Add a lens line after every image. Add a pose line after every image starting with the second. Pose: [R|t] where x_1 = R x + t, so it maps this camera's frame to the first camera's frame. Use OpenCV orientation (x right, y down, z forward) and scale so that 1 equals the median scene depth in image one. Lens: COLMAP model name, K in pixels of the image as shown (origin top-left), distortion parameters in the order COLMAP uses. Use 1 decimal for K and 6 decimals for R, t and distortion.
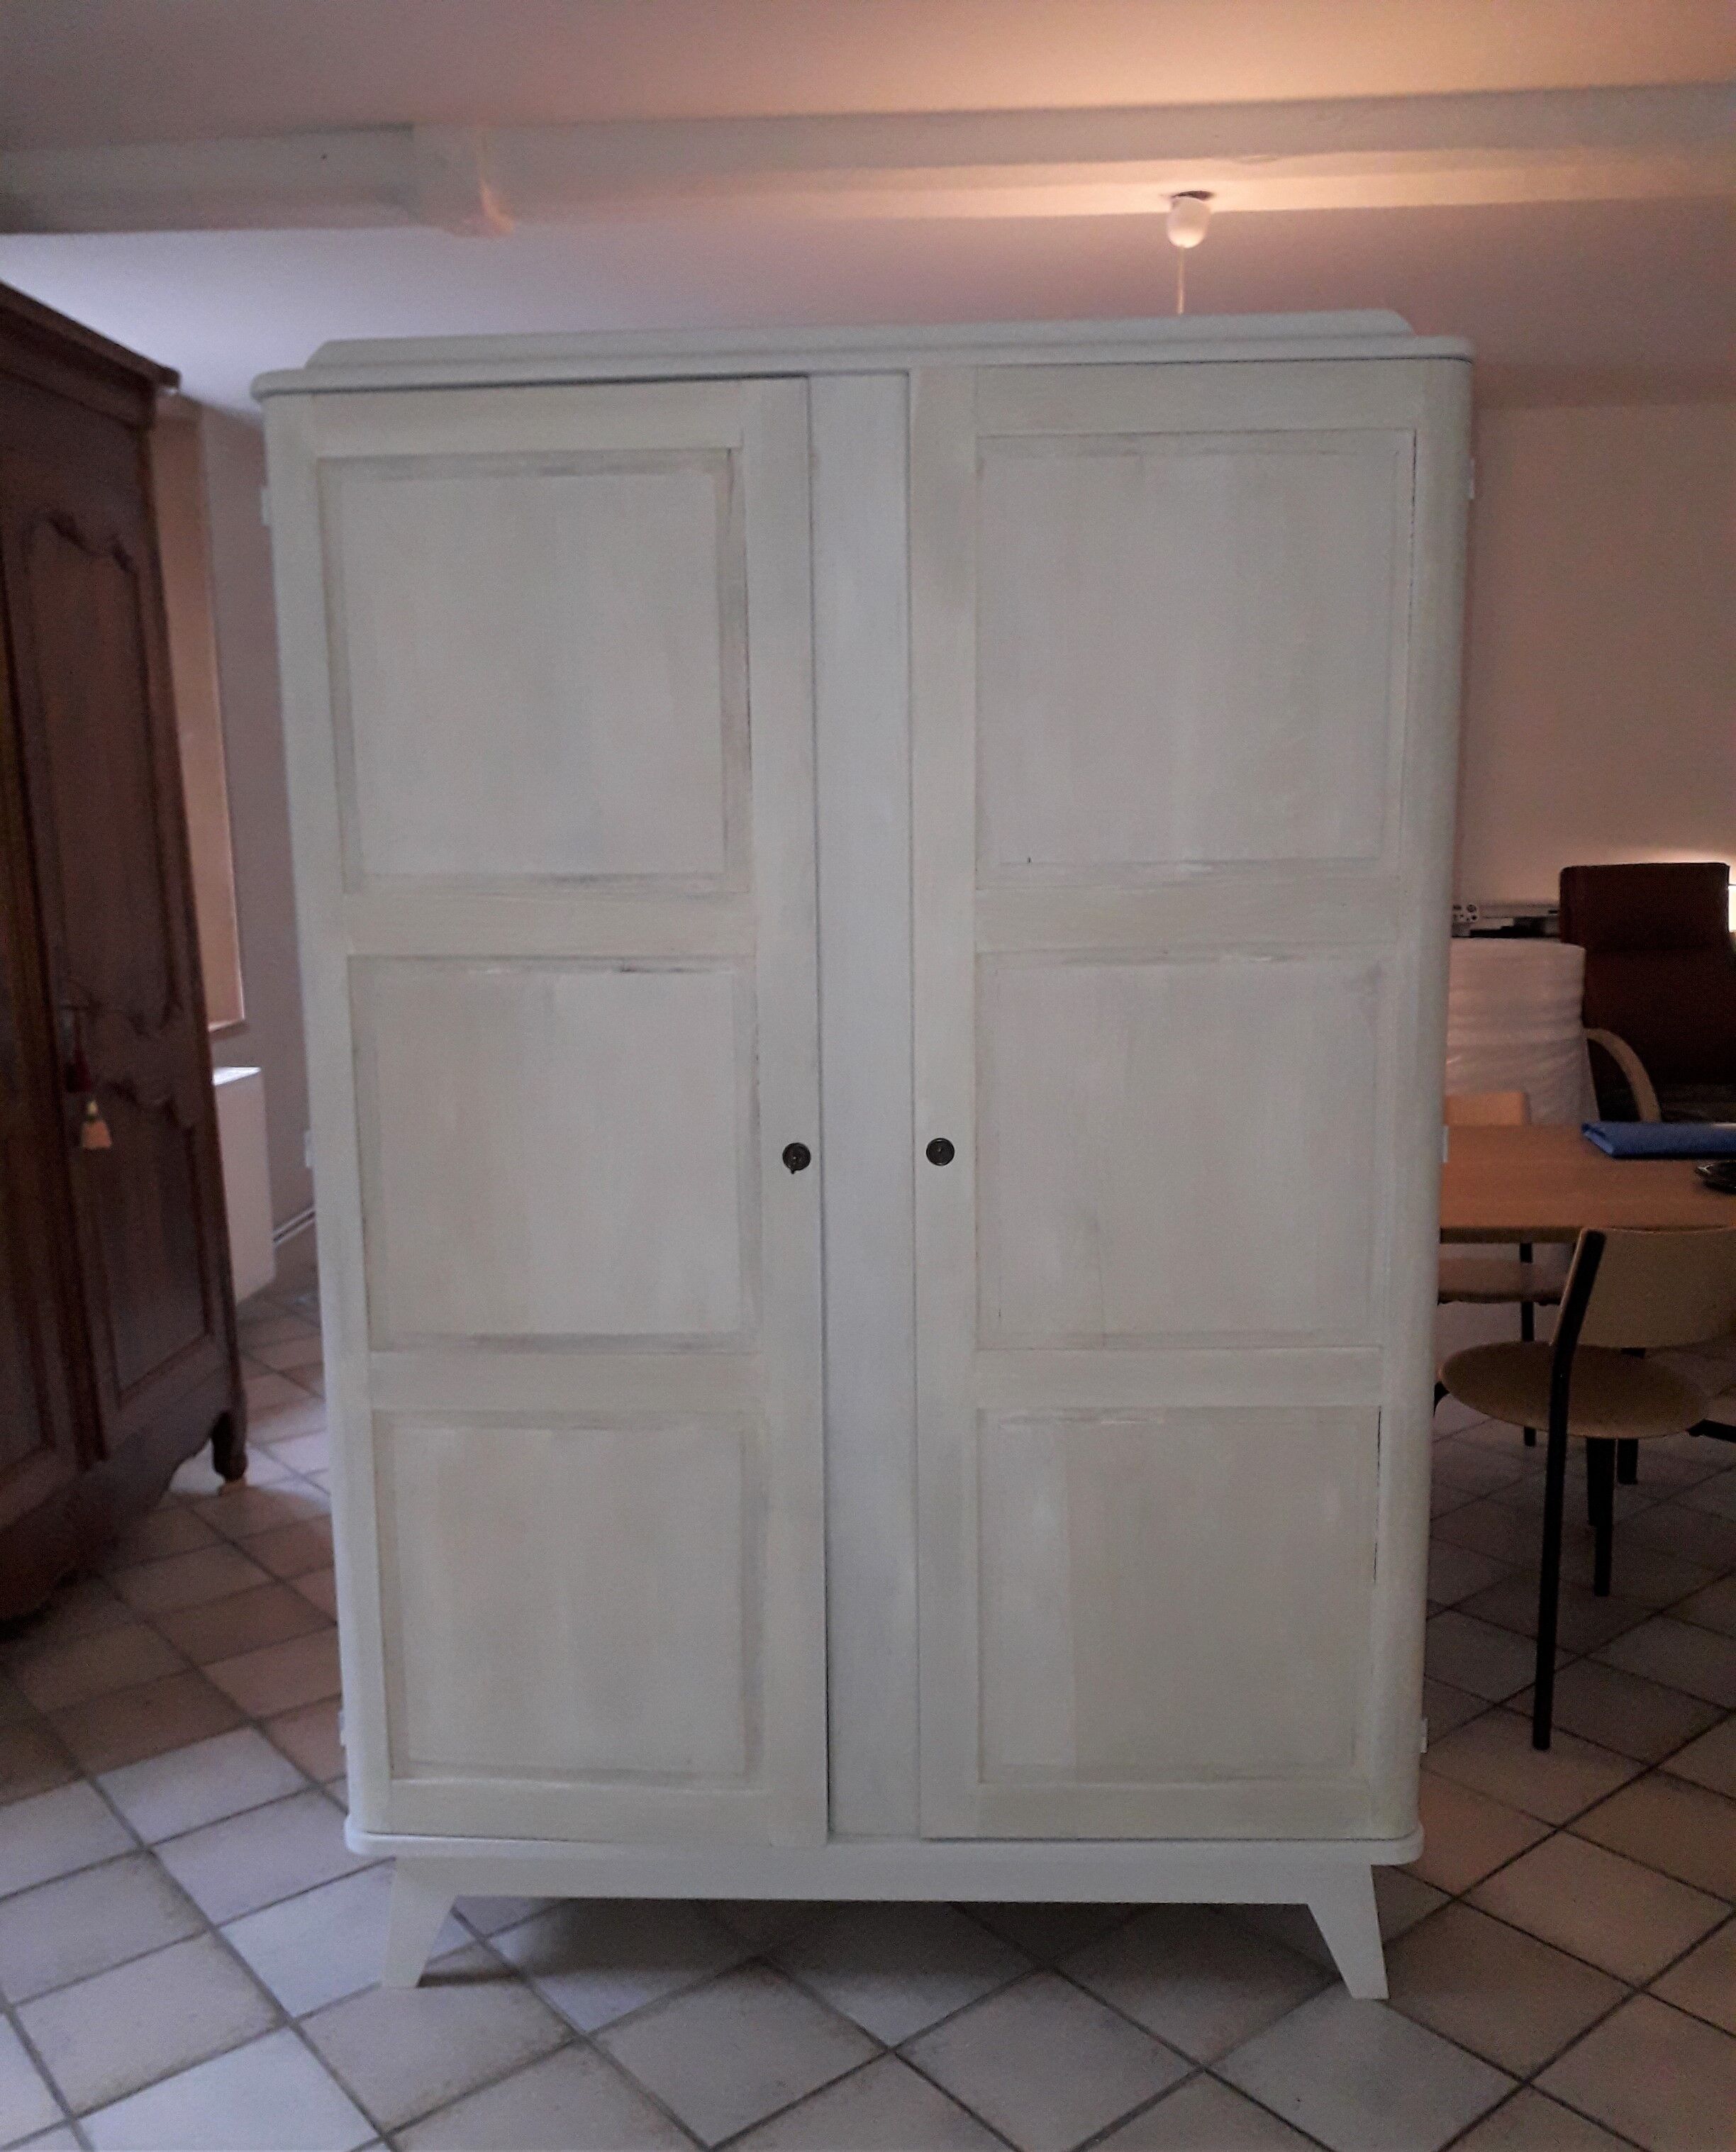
lens RADIAL K [[1852.2, 0, 912.4], [0, 1852.2, 1129.0], [0, 0, 1]] dist [-0.025908, 0.031236]
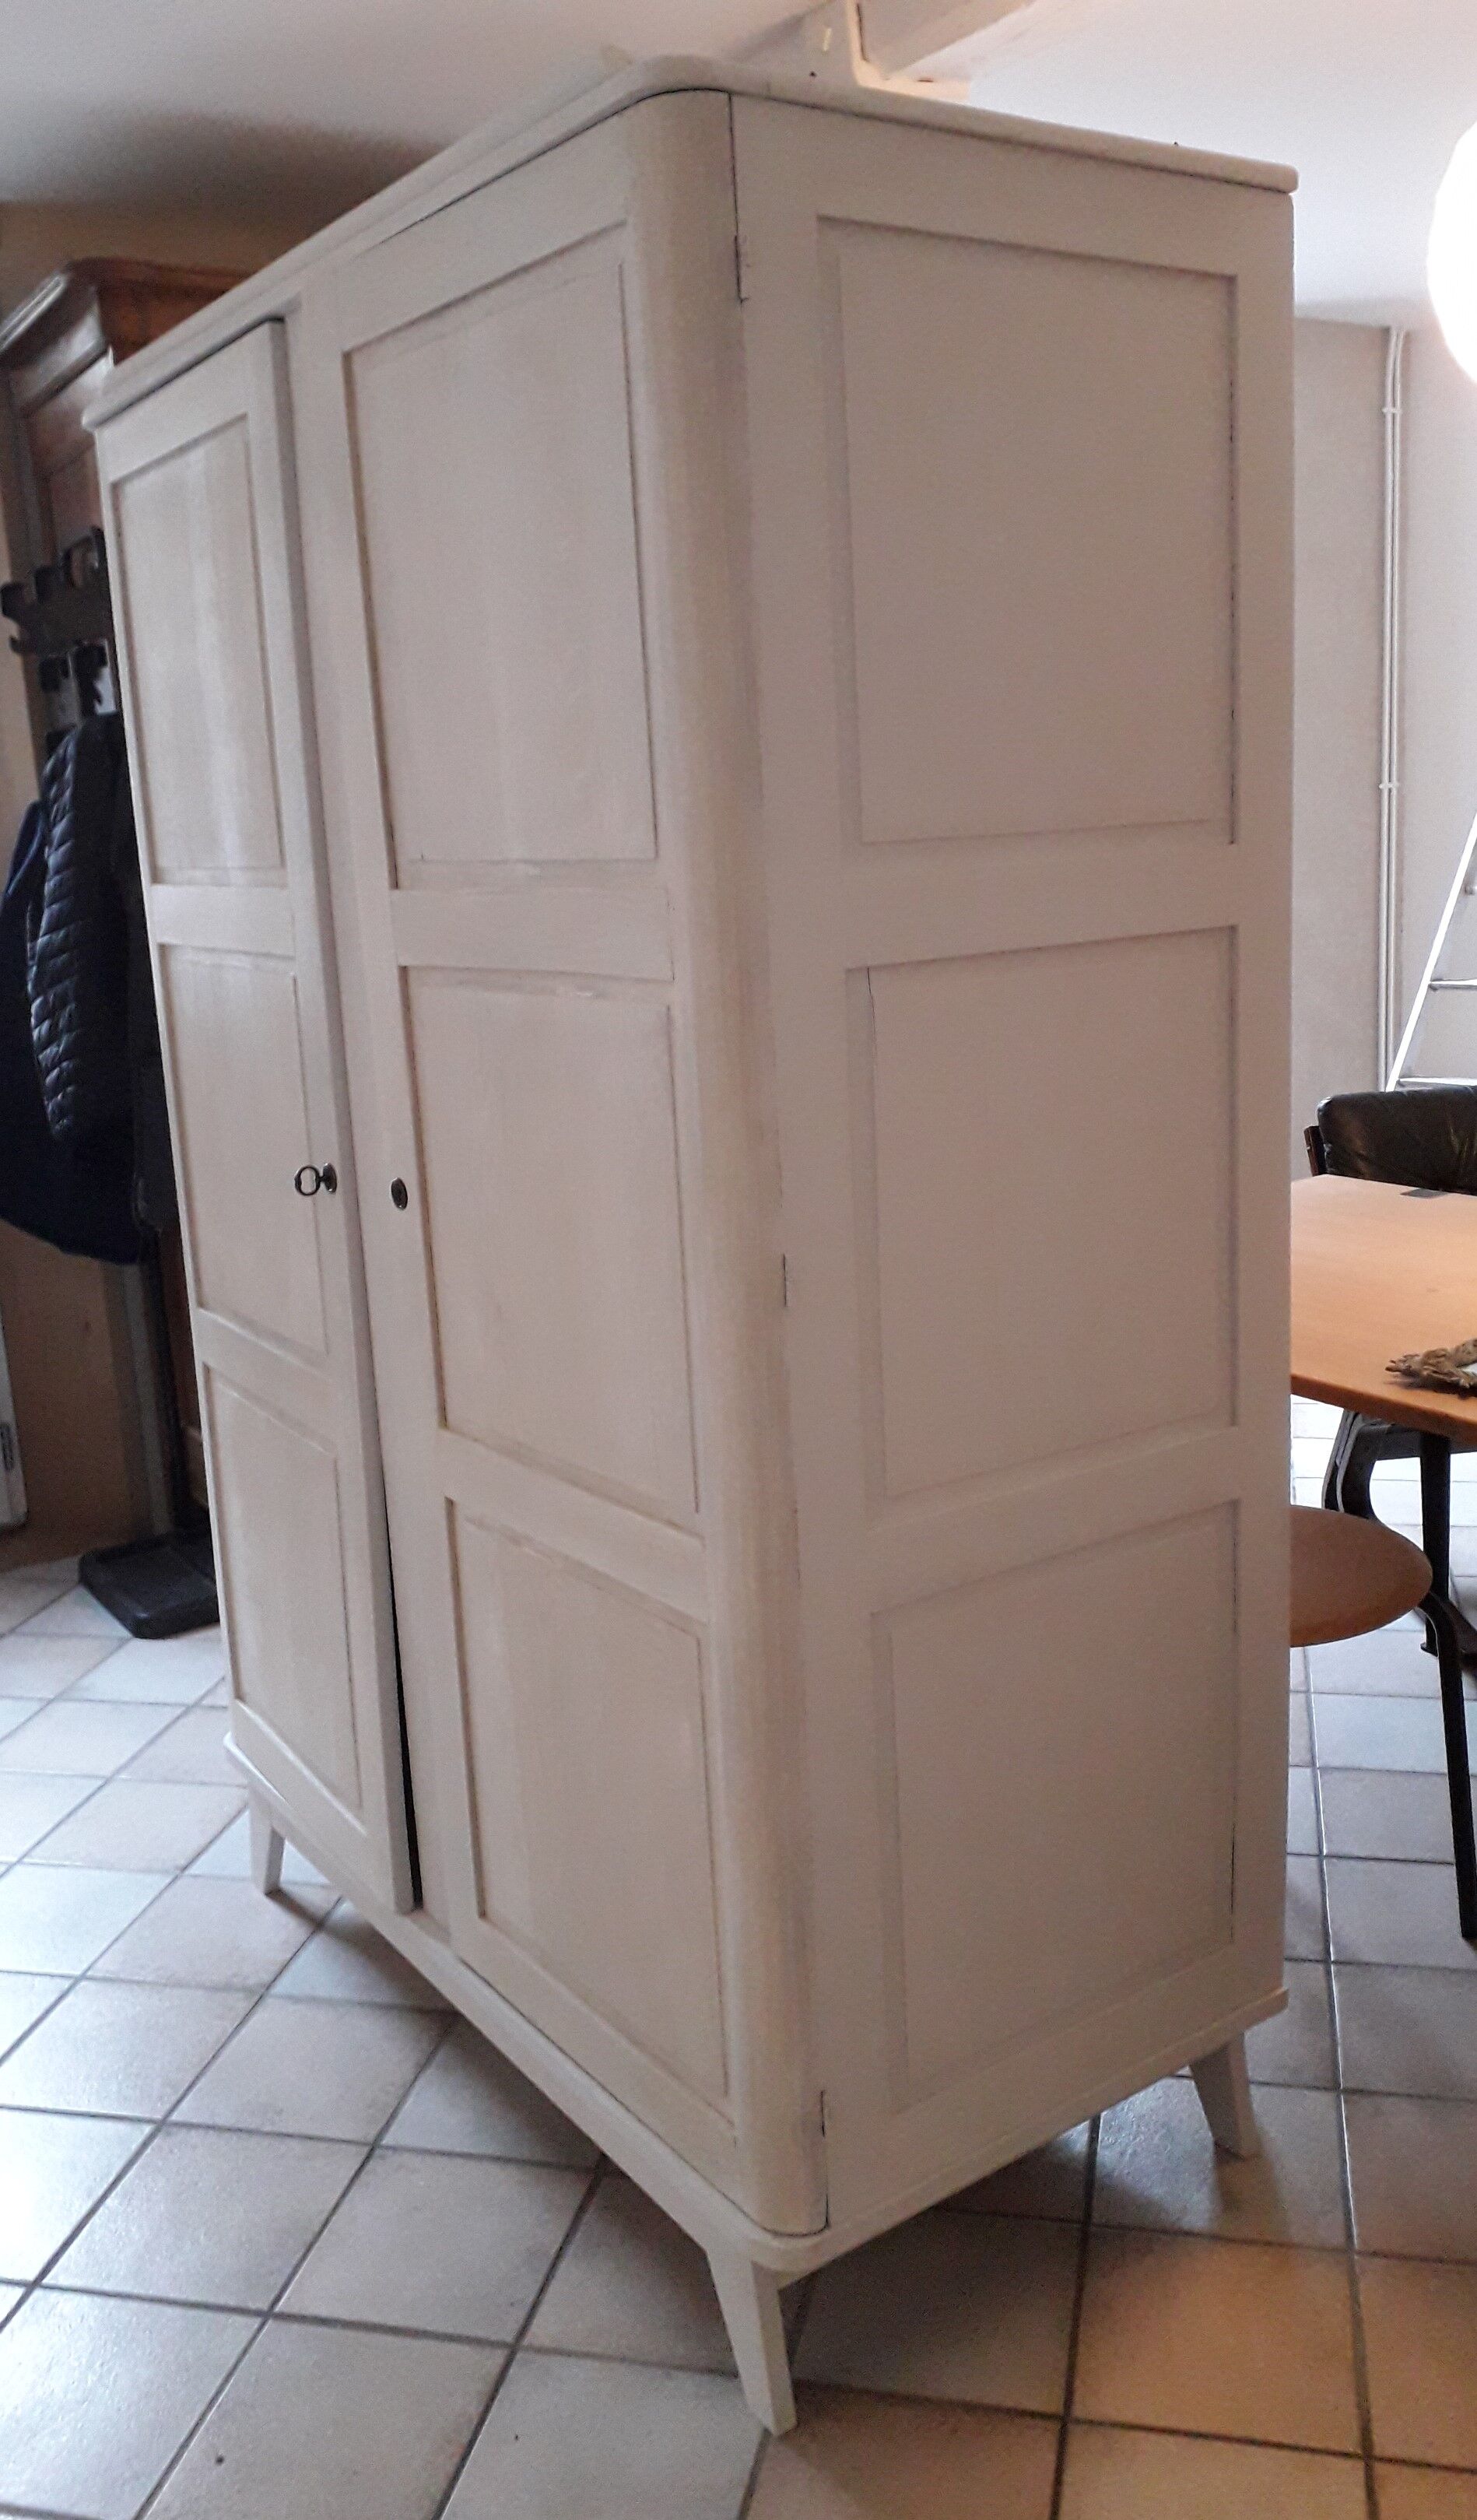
lens RADIAL K [[2074.2, 0, 746.2], [0, 2074.2, 1260.9], [0, 0, 1]] dist [-0.026124, -0.001587]
pose [[0.602081, 0.157770, -0.782692, 0.832638], [-0.096604, 0.987476, 0.124737, -0.088356], [0.792569, 0.000509, 0.609782, 0.503892]]
